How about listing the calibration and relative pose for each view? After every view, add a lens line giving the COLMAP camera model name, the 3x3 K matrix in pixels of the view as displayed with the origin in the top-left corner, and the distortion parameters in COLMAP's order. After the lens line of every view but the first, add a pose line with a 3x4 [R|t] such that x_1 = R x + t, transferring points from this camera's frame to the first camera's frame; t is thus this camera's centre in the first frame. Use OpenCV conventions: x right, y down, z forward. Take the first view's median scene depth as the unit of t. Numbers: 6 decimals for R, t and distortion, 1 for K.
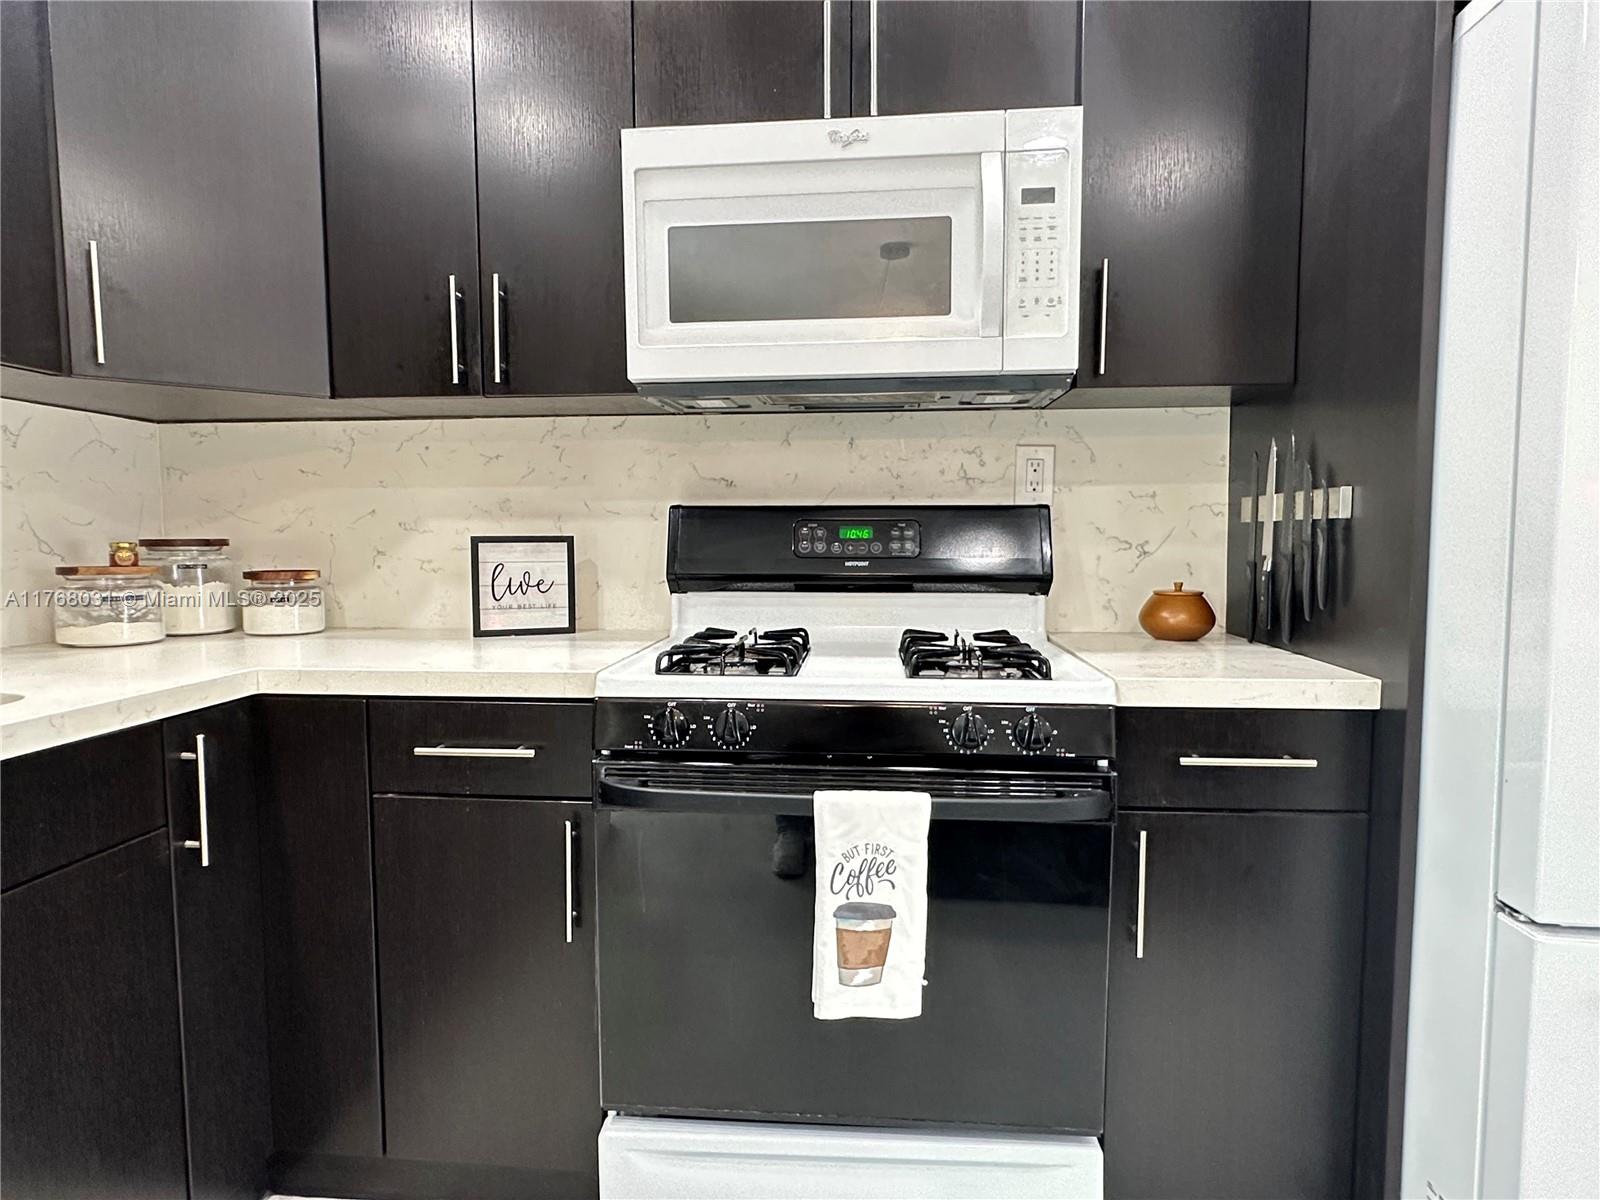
lens RADIAL K [[974.4, 0, 789.2], [0, 974.4, 619.1], [0, 0, 1]] dist [-0.000625, -0.000002]
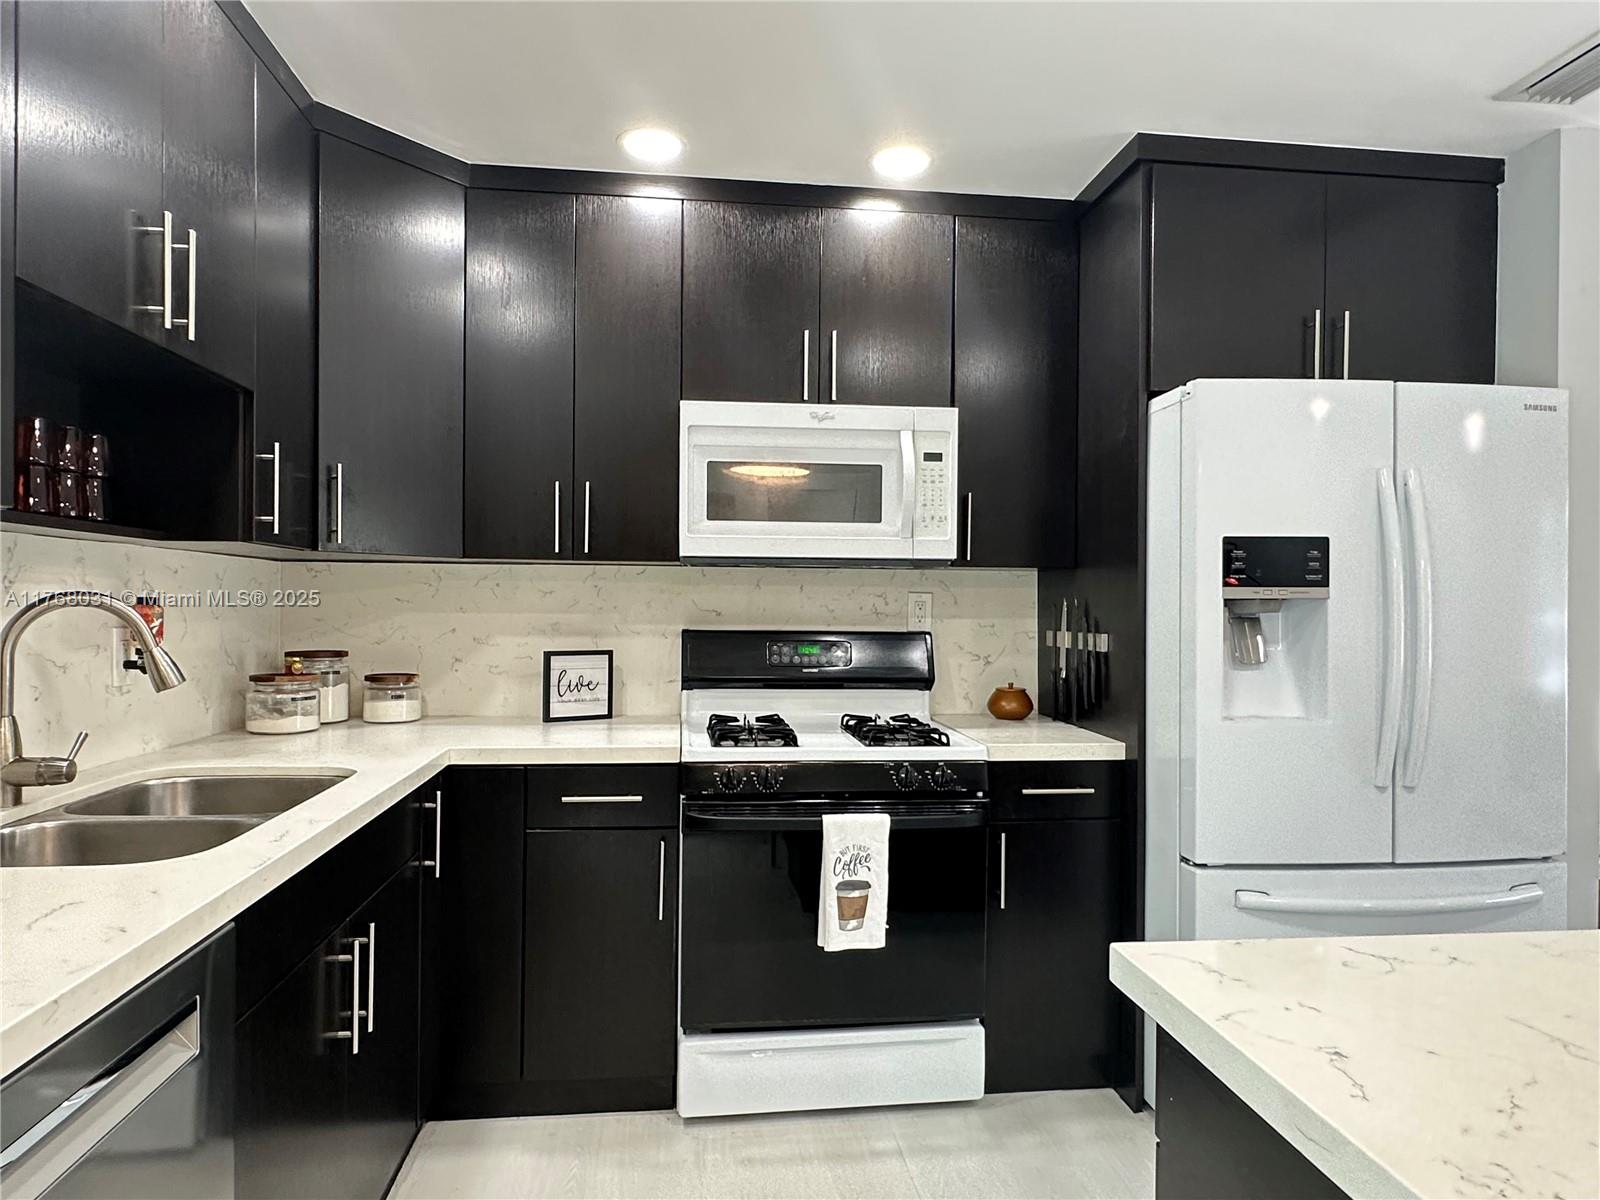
lens RADIAL K [[970.6, 0, 796.9], [0, 970.6, 607.8], [0, 0, 1]] dist [-0.002738, -0.003371]
pose [[0.979014, 0.011615, 0.203459, -0.287982], [0.004600, 0.996861, -0.079041, -0.038950], [-0.203739, 0.078318, 0.975888, -0.524529]]
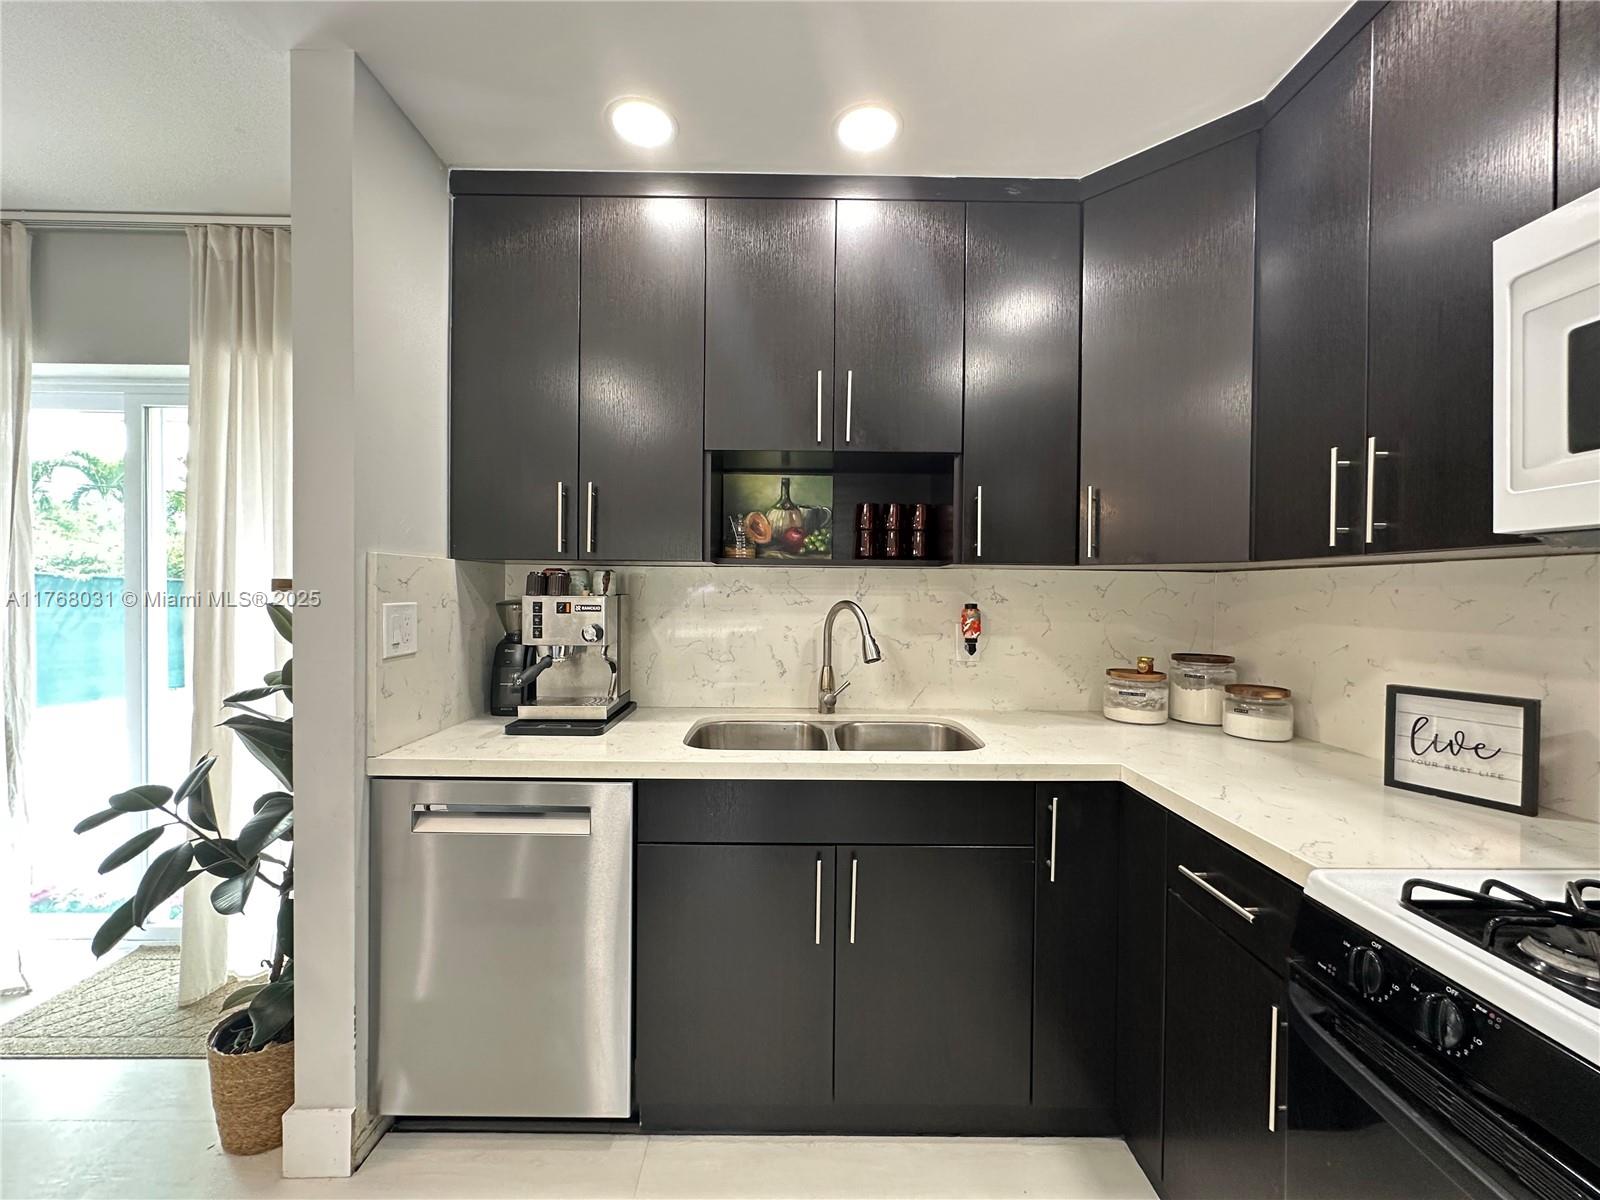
lens RADIAL K [[640.1, 0, 797.5], [0, 640.1, 600.3], [0, 0, 1]] dist [-0.000401, 0.000576]
pose [[0.096649, 0.017925, -0.995157, 0.306654], [-0.093275, 0.995601, 0.008874, -0.136170], [0.990938, 0.091965, 0.097896, 0.360131]]
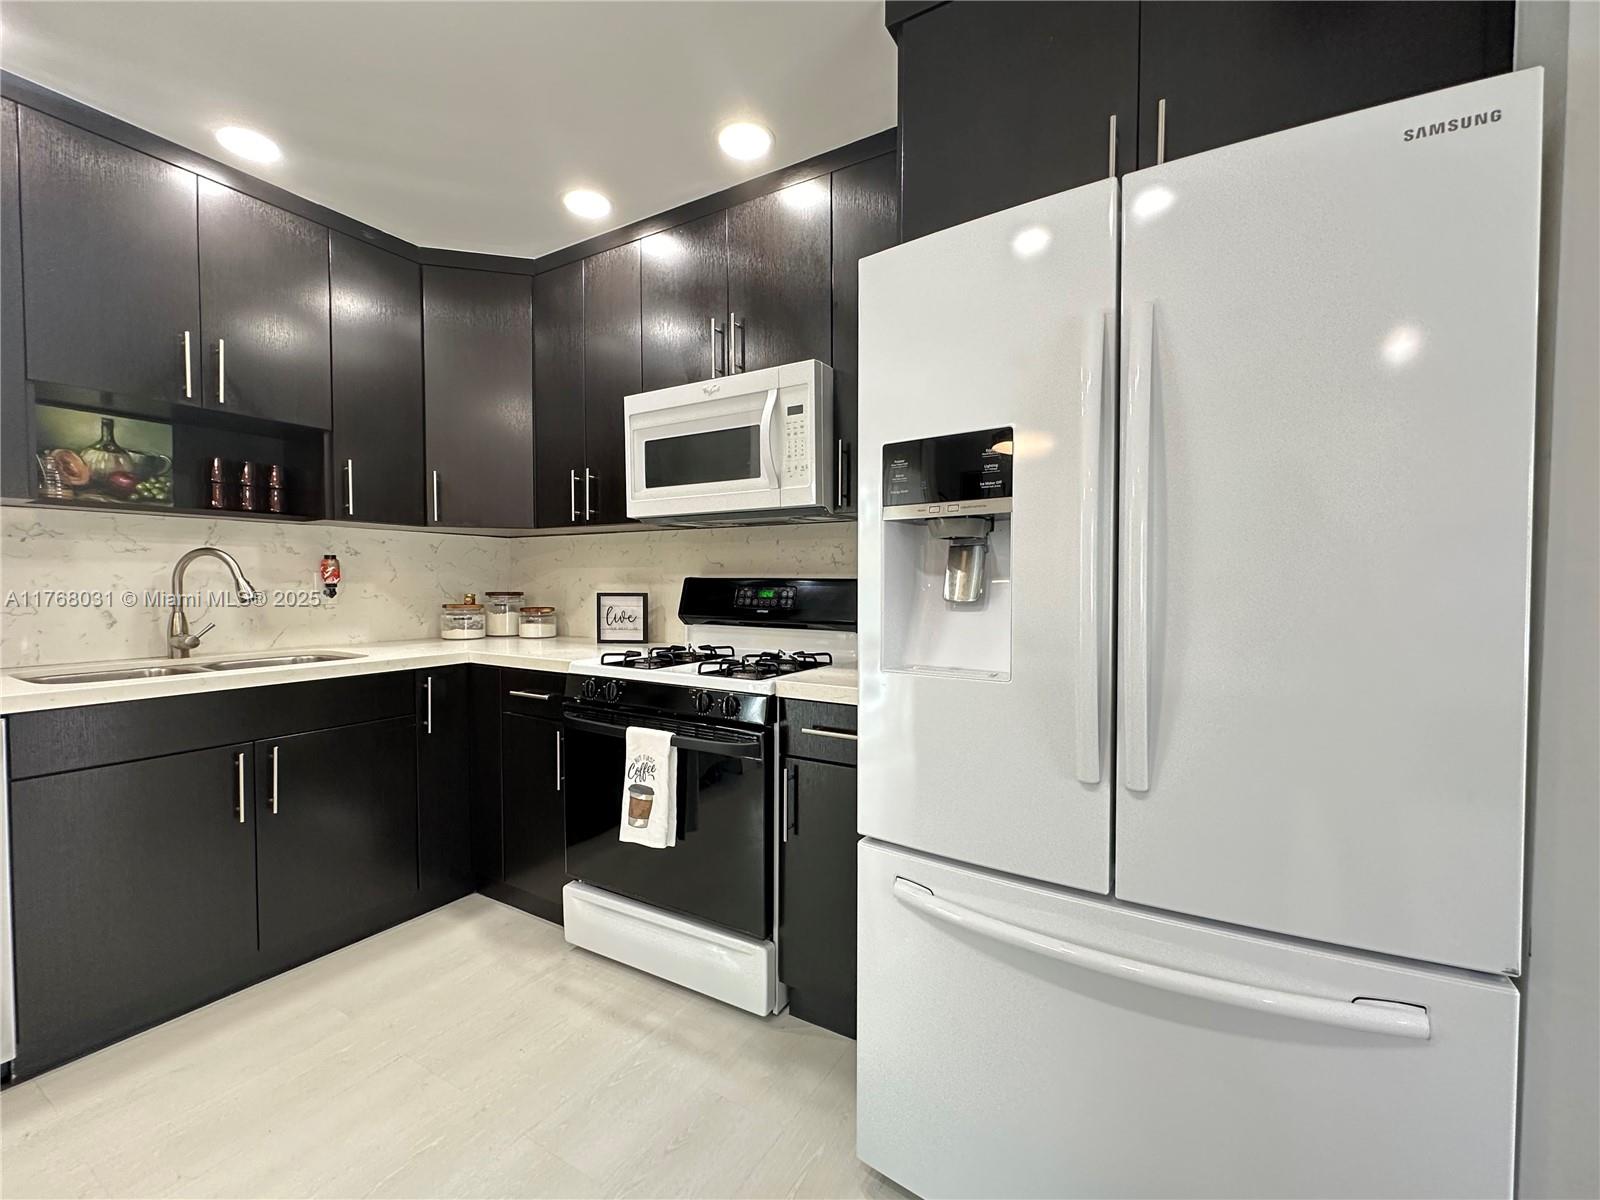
lens RADIAL K [[688.0, 0, 797.3], [0, 688.0, 603.1], [0, 0, 1]] dist [-0.000176, 0.000370]
pose [[0.897361, 0.020329, -0.440829, 0.754790], [-0.042737, 0.998246, -0.040963, -0.026081], [0.439223, 0.055599, 0.896656, -0.103885]]
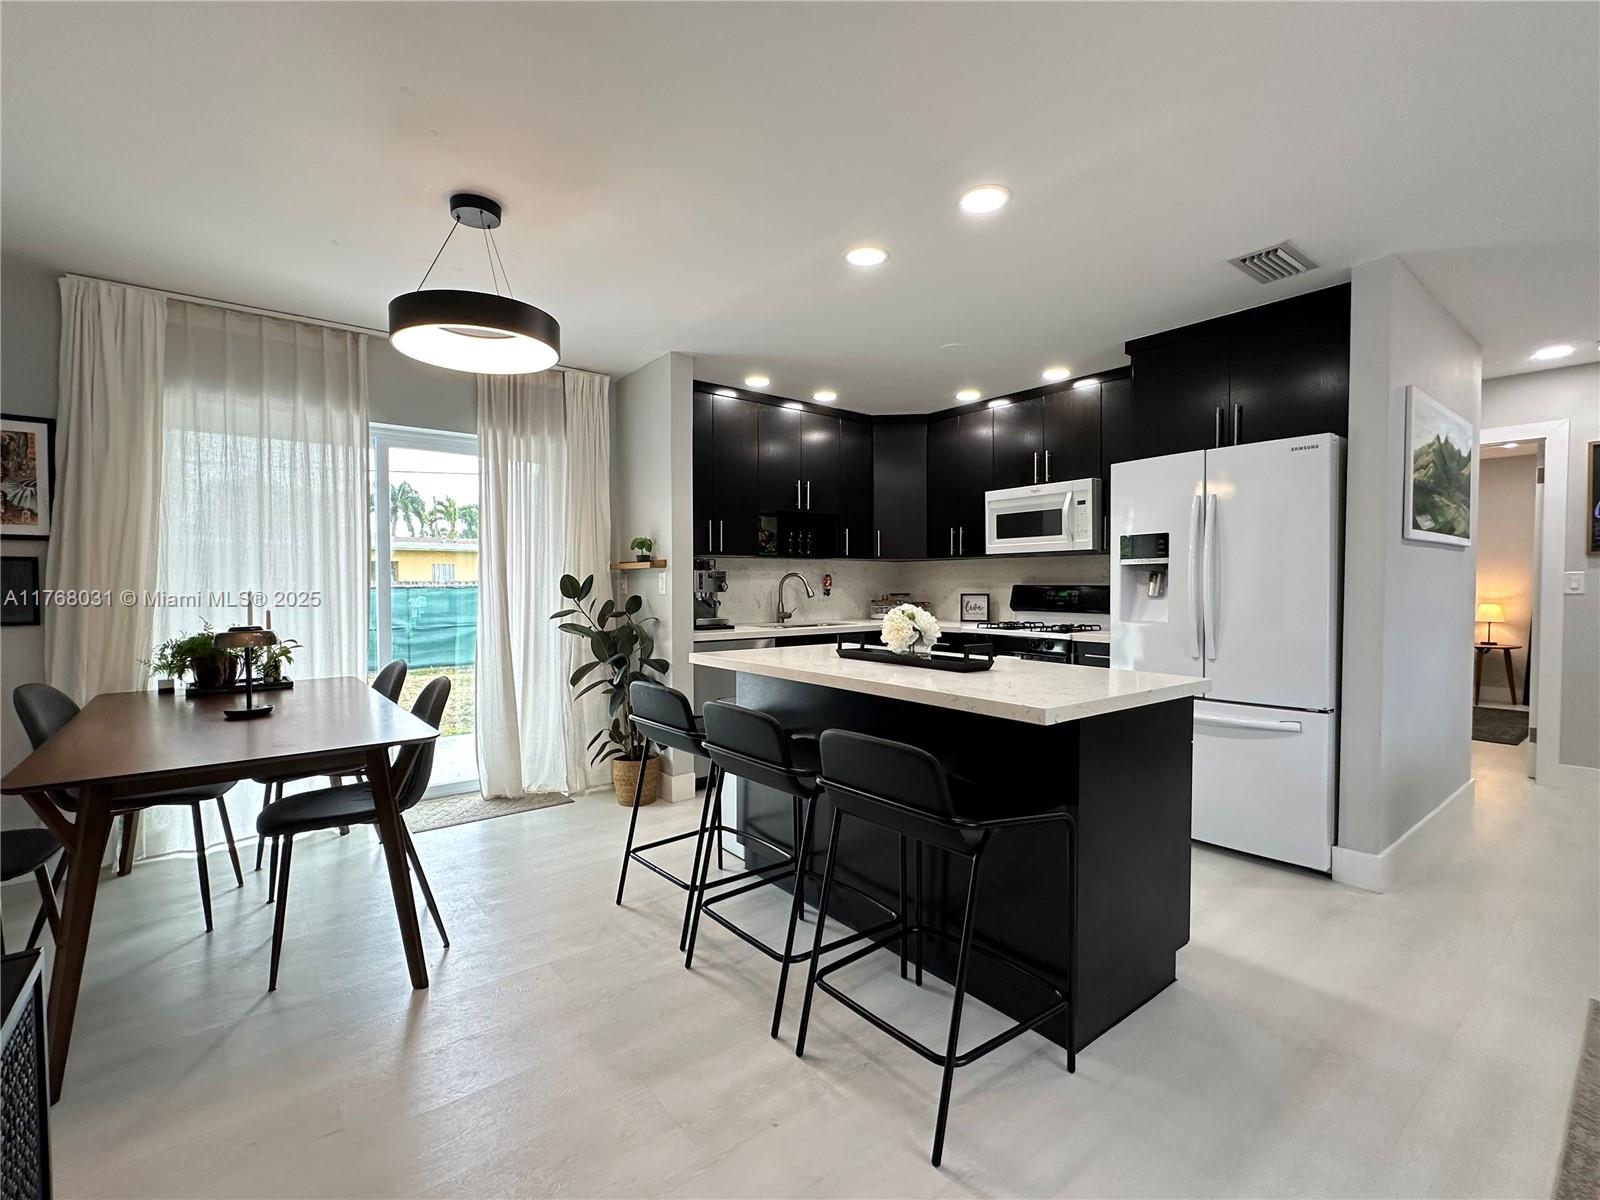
lens RADIAL K [[720.1, 0, 800.0], [0, 720.1, 600.0], [0, 0, 1]] dist [-0.000898, -0.000016]
pose [[0.690816, 0.018154, -0.722803, 1.349879], [-0.060486, 0.997632, -0.032753, 0.071020], [0.720497, 0.066346, 0.690277, -1.444697]]
